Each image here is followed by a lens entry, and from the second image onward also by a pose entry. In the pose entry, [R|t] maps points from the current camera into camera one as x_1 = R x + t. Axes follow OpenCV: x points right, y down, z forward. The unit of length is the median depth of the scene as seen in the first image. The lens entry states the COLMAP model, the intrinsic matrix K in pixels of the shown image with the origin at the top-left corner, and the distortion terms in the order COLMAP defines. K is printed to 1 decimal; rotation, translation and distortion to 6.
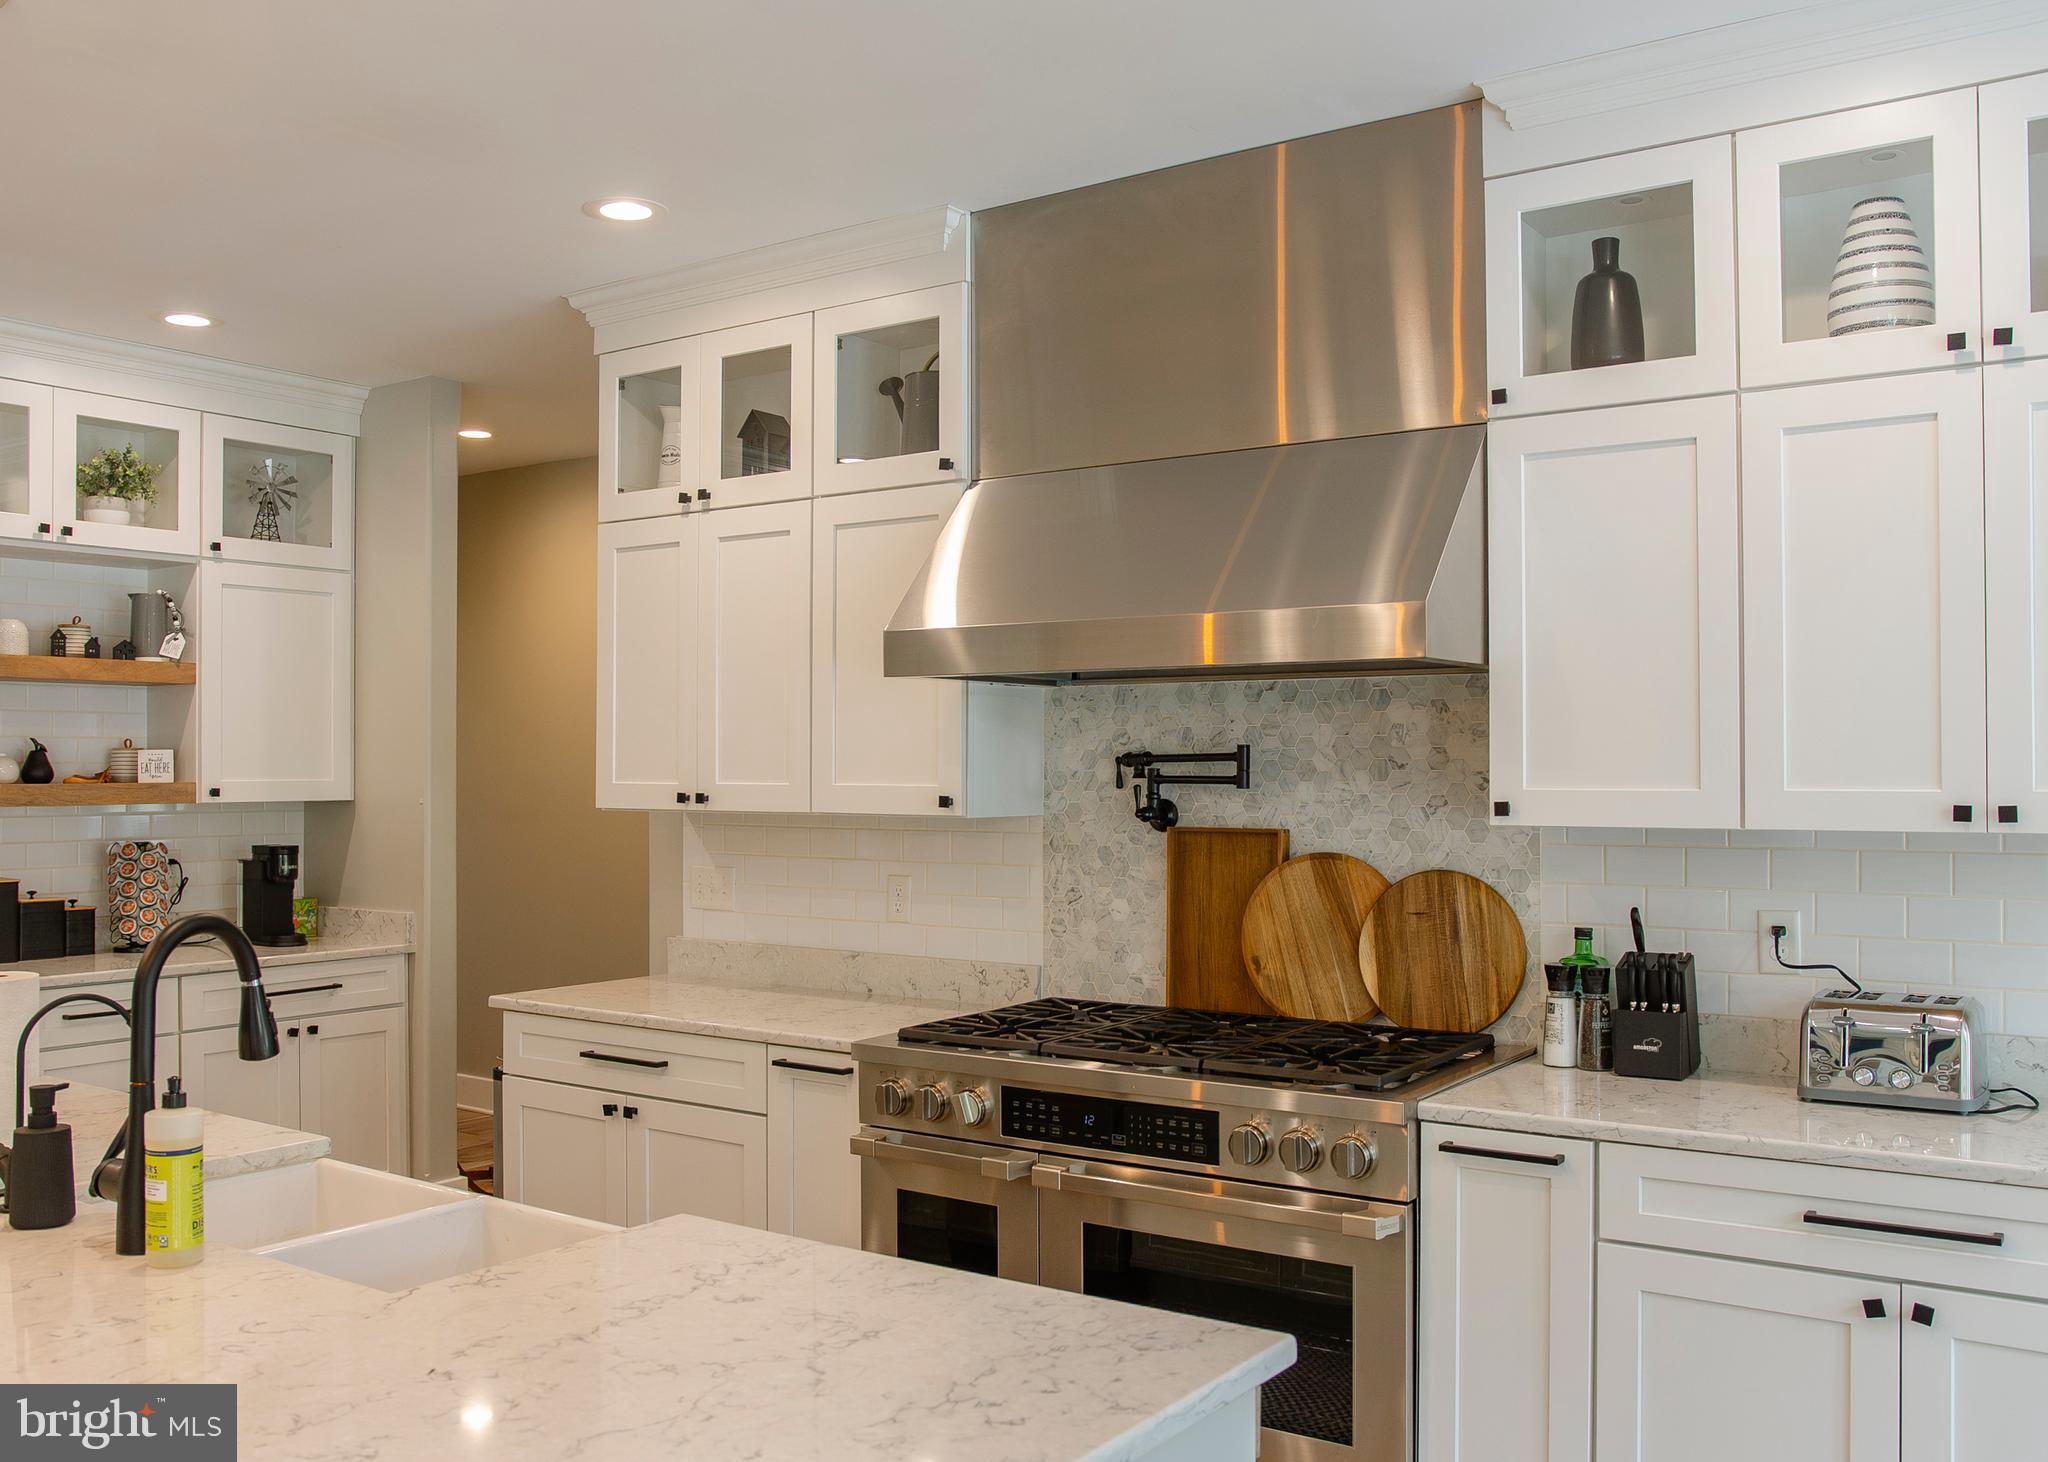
lens RADIAL K [[1783.7, 0, 1024.0], [0, 1783.7, 731.0], [0, 0, 1]] dist [-0.052499, 0.053363]
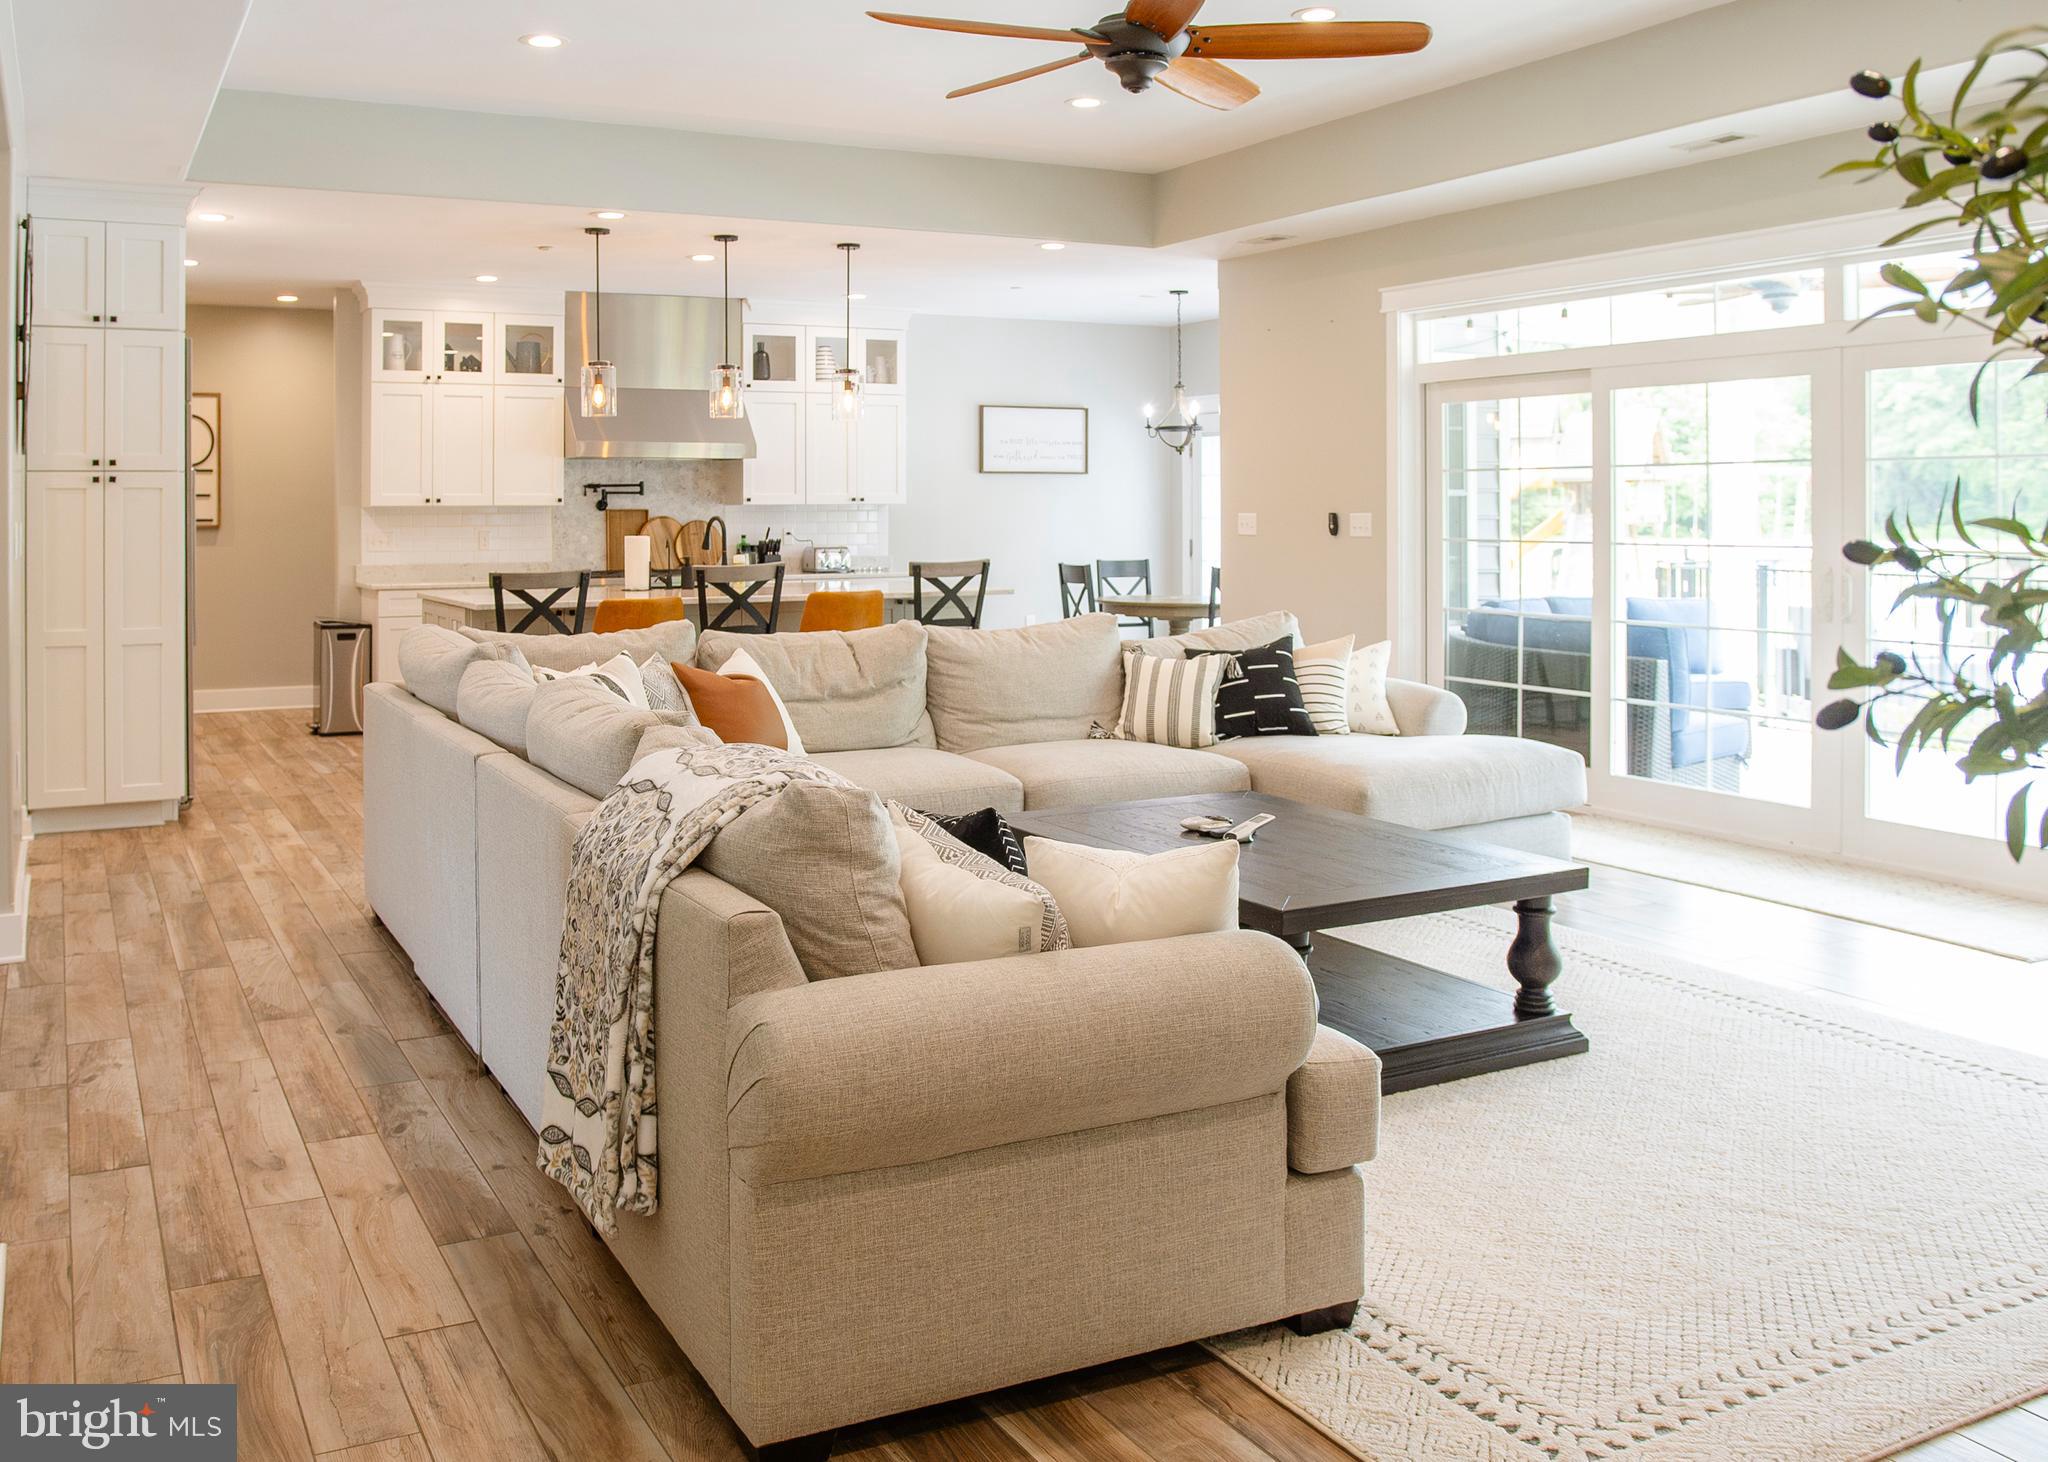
lens RADIAL K [[1774.0, 0, 903.6], [0, 1774.0, 525.9], [0, 0, 1]] dist [-0.038083, 0.003452]
pose [[0.486270, -0.009753, 0.873754, -1.762059], [-0.016093, 0.999668, 0.020115, 0.011652], [-0.873660, -0.023843, 0.485952, -0.663928]]
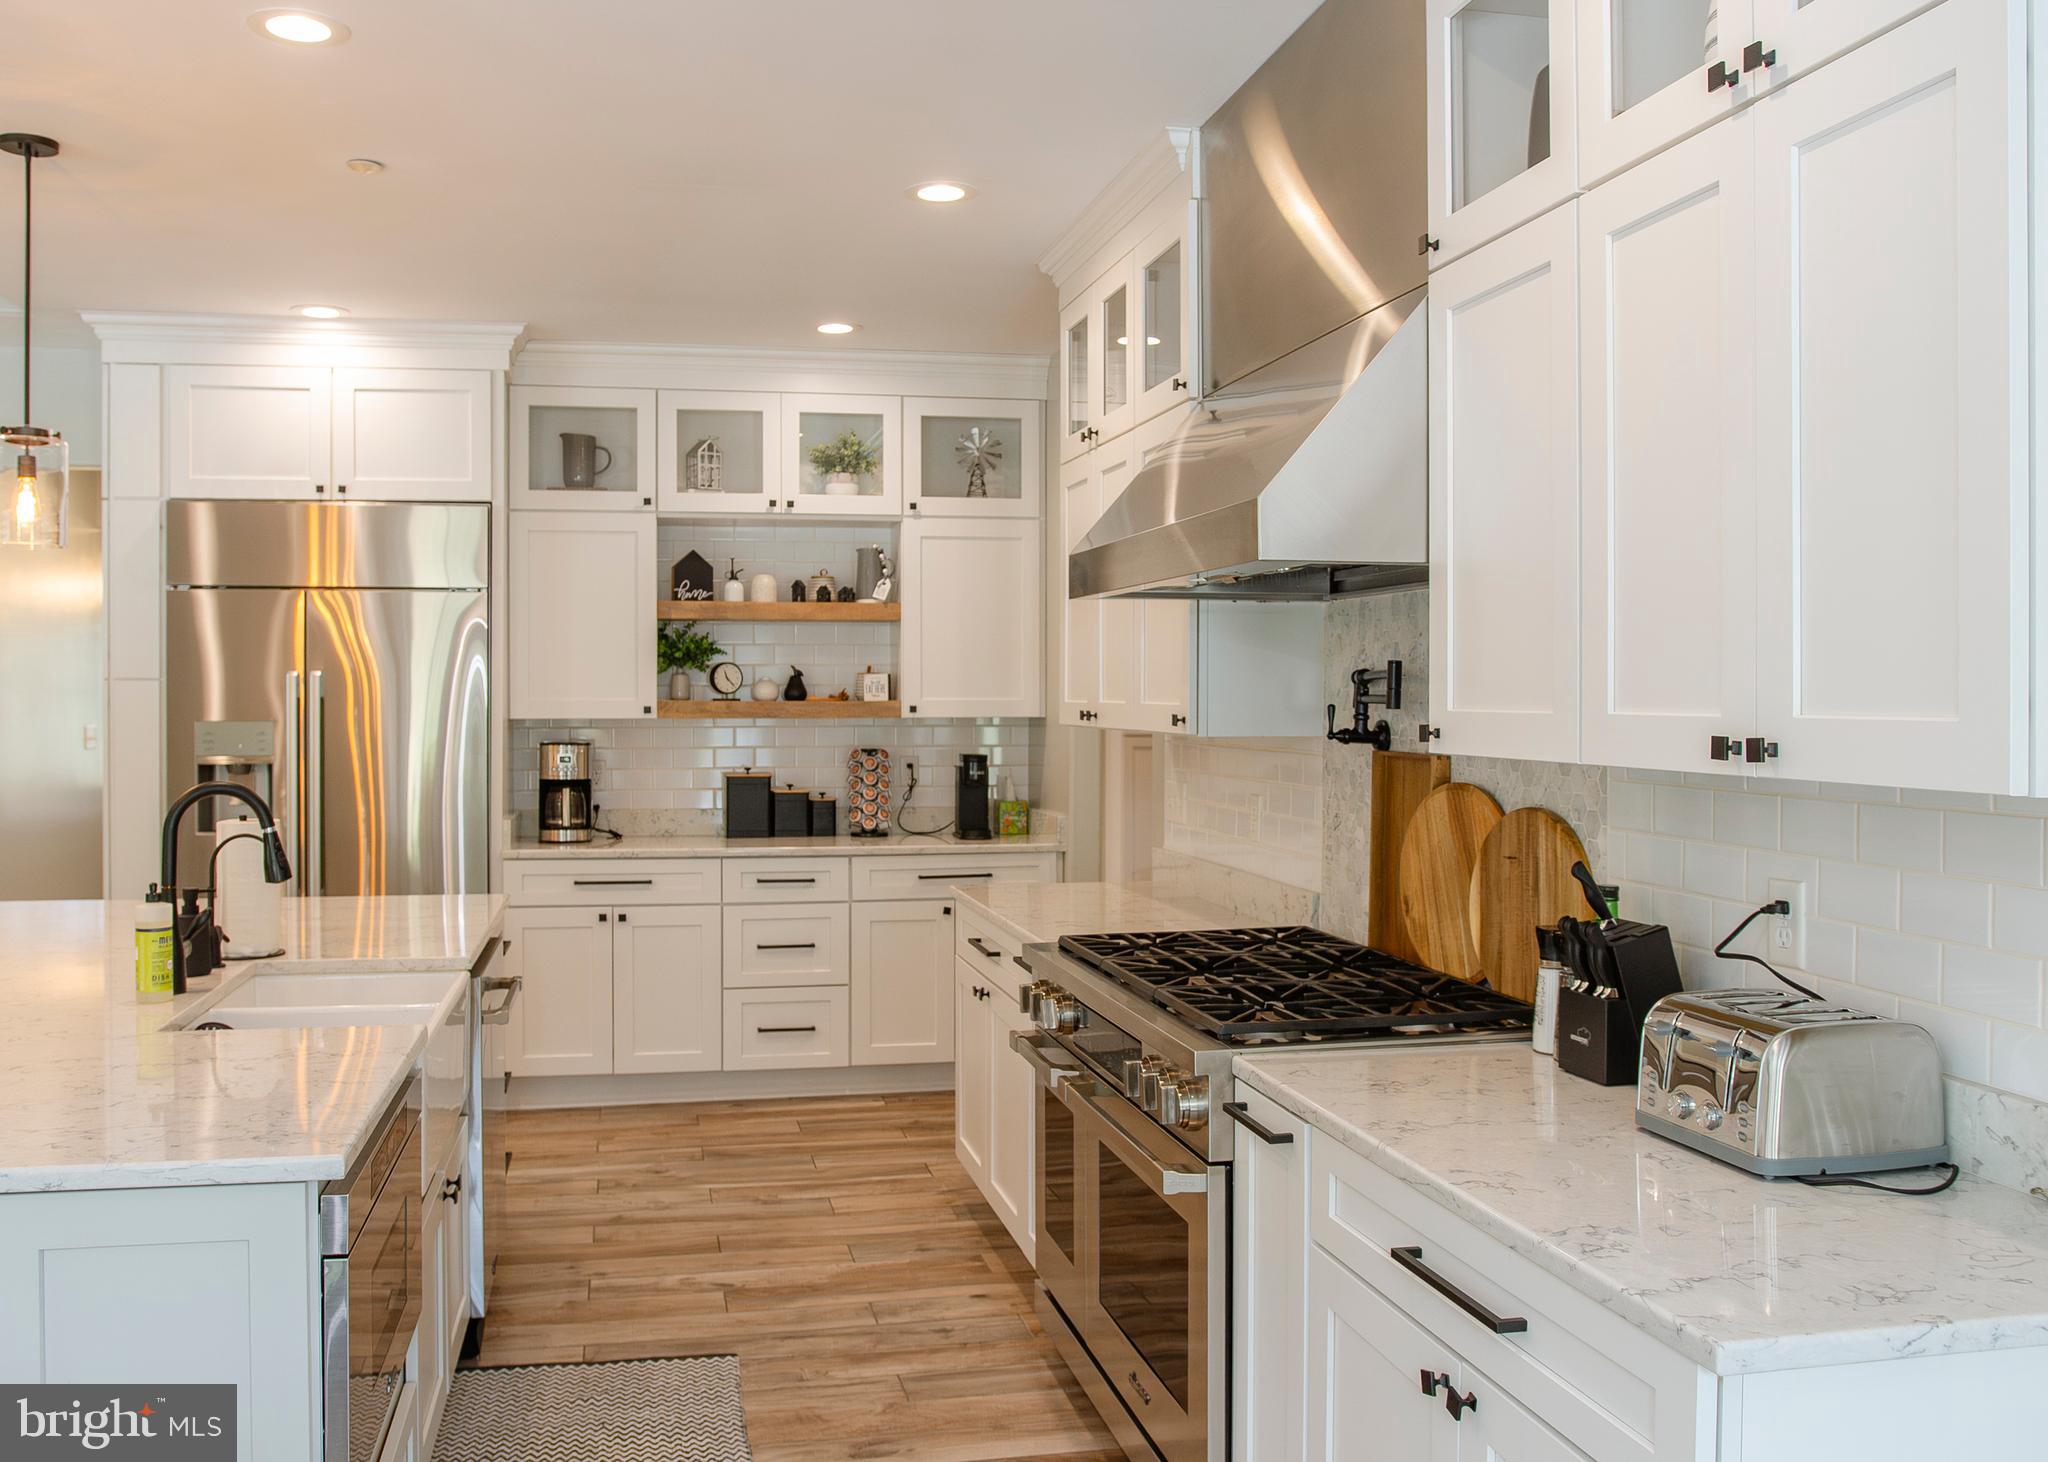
lens RADIAL K [[1777.4, 0, 1024.0], [0, 1777.4, 731.0], [0, 0, 1]] dist [-0.089562, 0.000269]
pose [[0.731286, 0.016107, -0.681881, 0.466427], [0.012097, 0.999258, 0.036577, 0.006436], [0.681964, -0.034997, 0.730548, 0.171796]]
